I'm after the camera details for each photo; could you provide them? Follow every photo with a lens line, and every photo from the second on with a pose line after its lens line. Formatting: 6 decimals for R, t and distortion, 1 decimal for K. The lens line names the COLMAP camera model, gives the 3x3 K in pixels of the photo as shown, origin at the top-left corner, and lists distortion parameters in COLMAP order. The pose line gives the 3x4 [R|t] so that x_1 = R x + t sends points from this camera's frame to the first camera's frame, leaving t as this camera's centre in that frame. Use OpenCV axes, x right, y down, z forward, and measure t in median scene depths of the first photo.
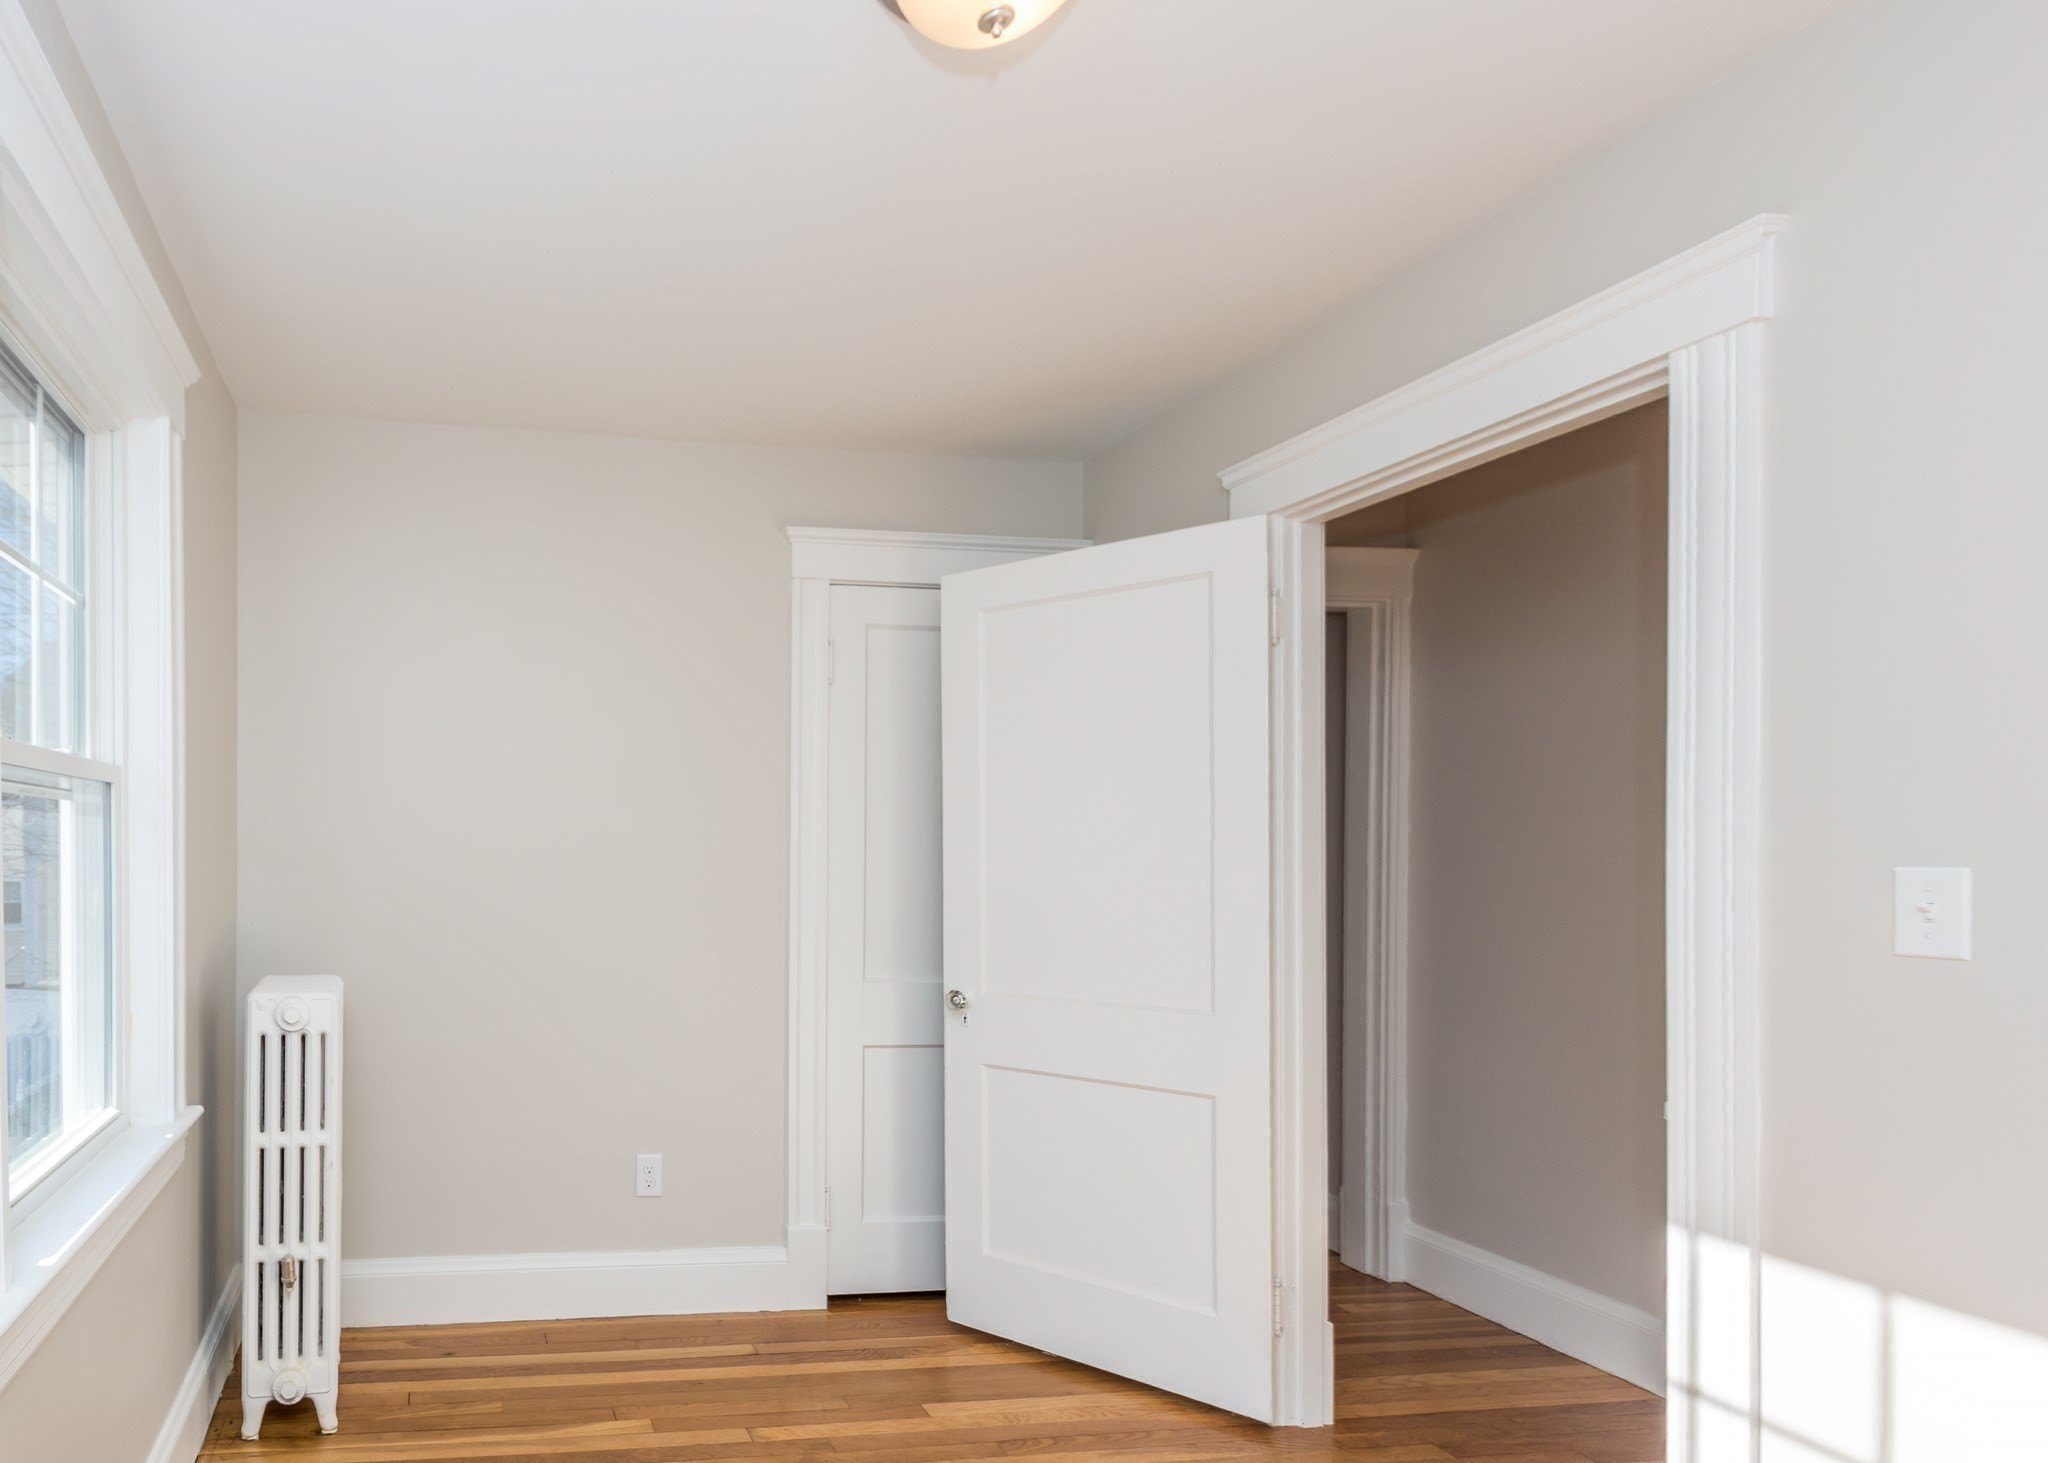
lens RADIAL K [[1022.2, 0, 1024.3], [0, 1022.2, 860.0], [0, 0, 1]] dist [0.002012, -0.000261]
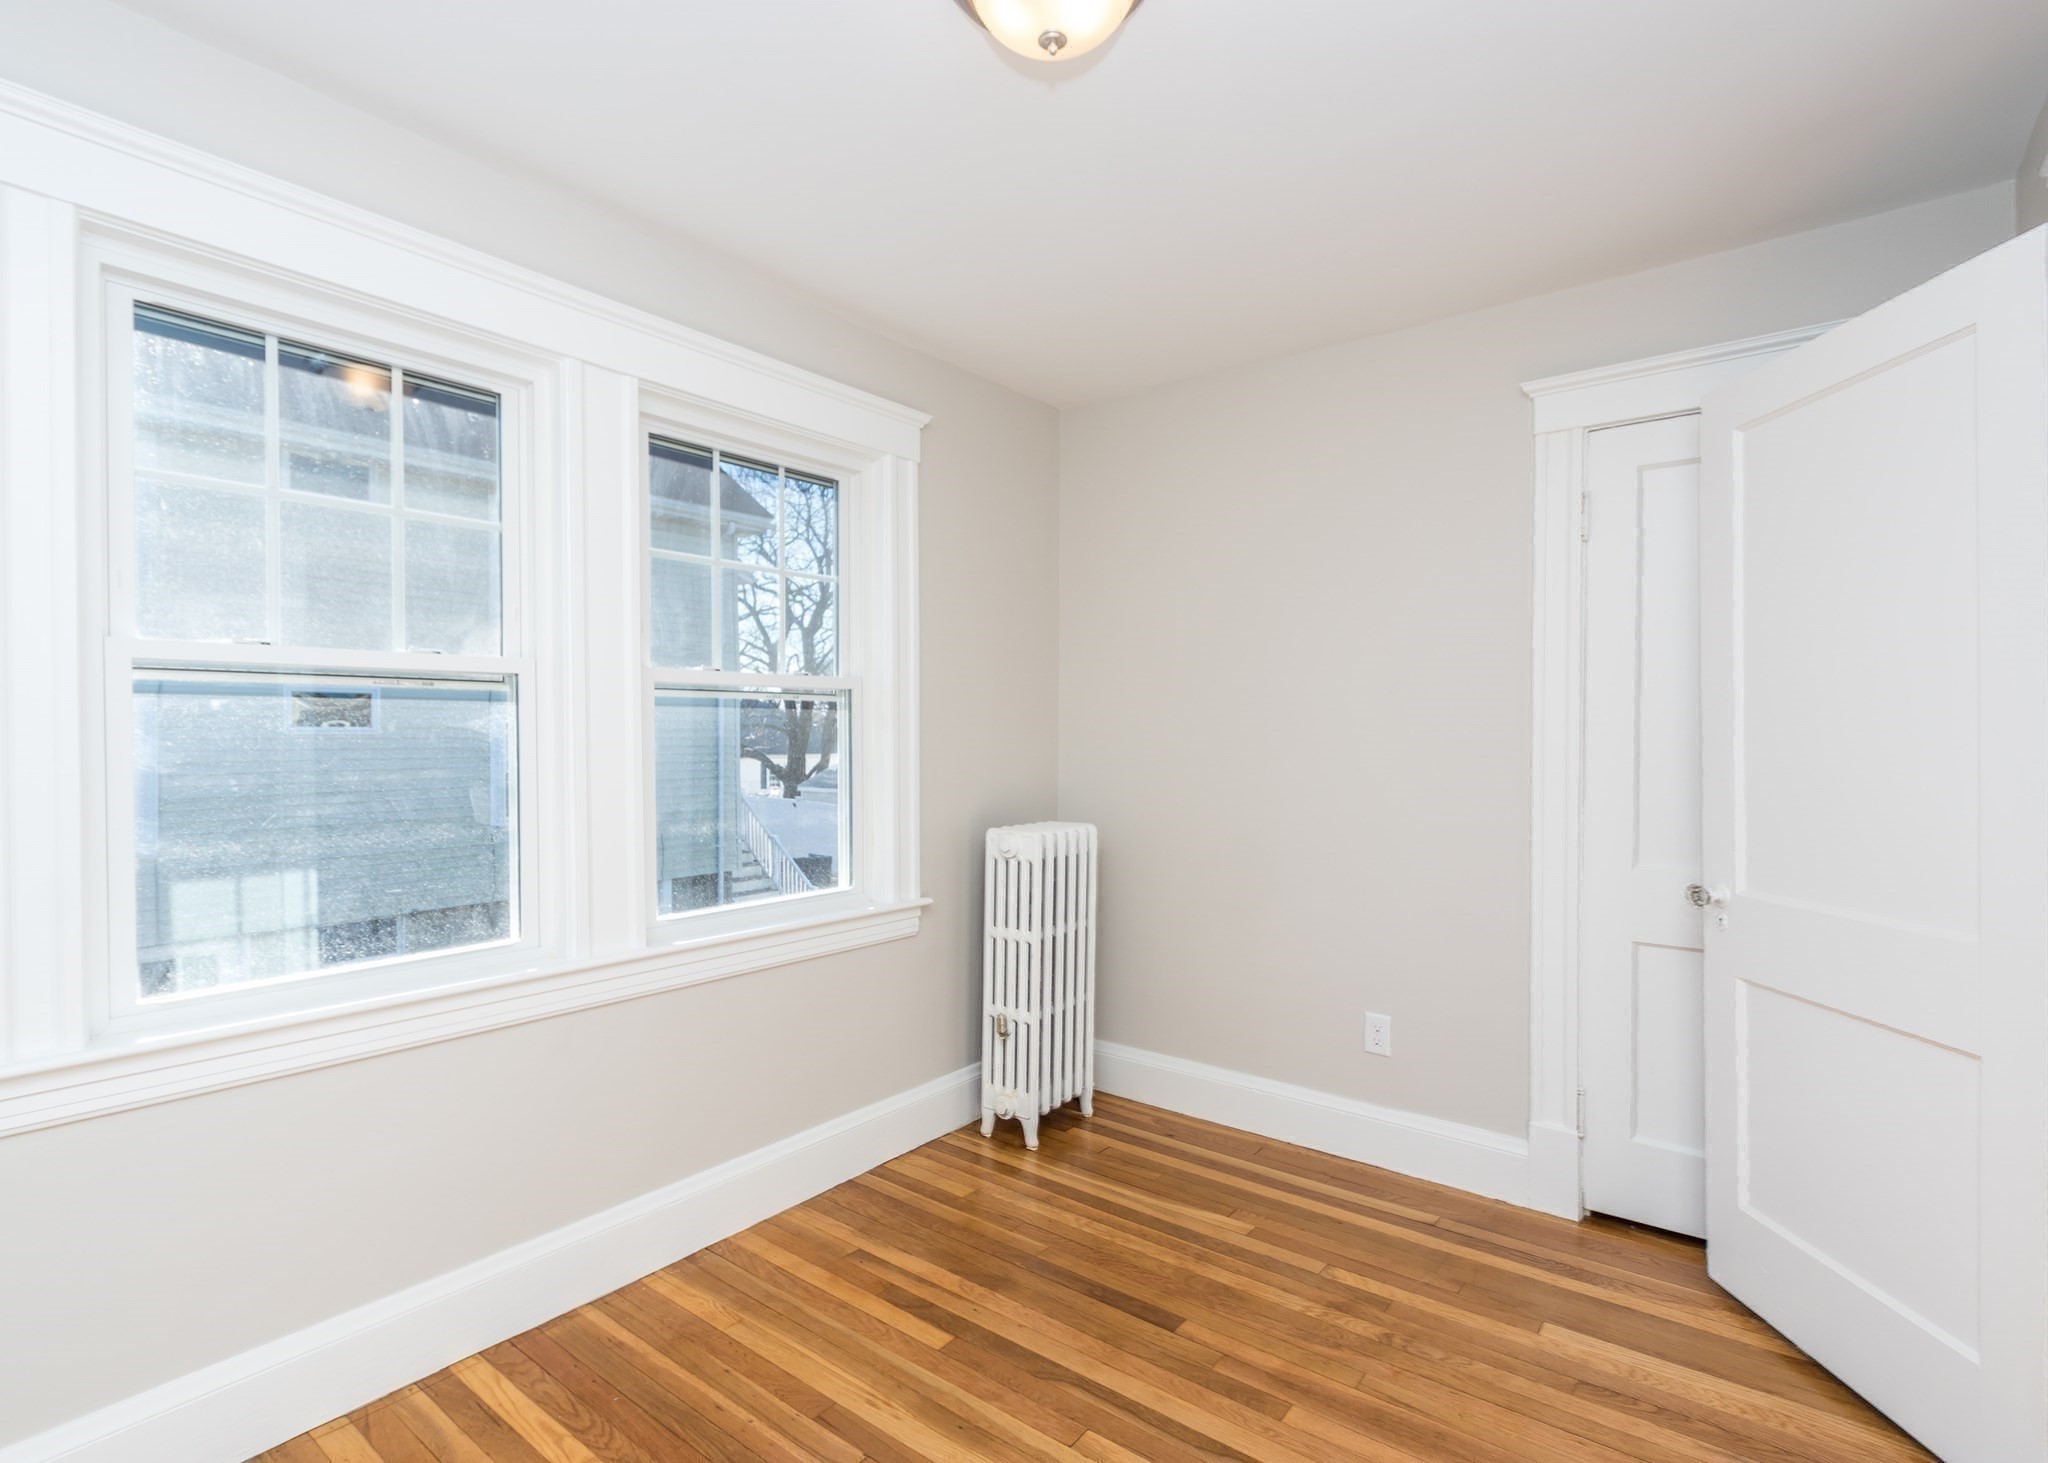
lens RADIAL K [[986.2, 0, 1009.2], [0, 986.2, 738.3], [0, 0, 1]] dist [0.002035, -0.001358]
pose [[0.705208, -0.005218, -0.708982, 0.110830], [0.006839, 0.999976, -0.000557, 0.001478], [0.708968, -0.004455, 0.705227, 0.017780]]
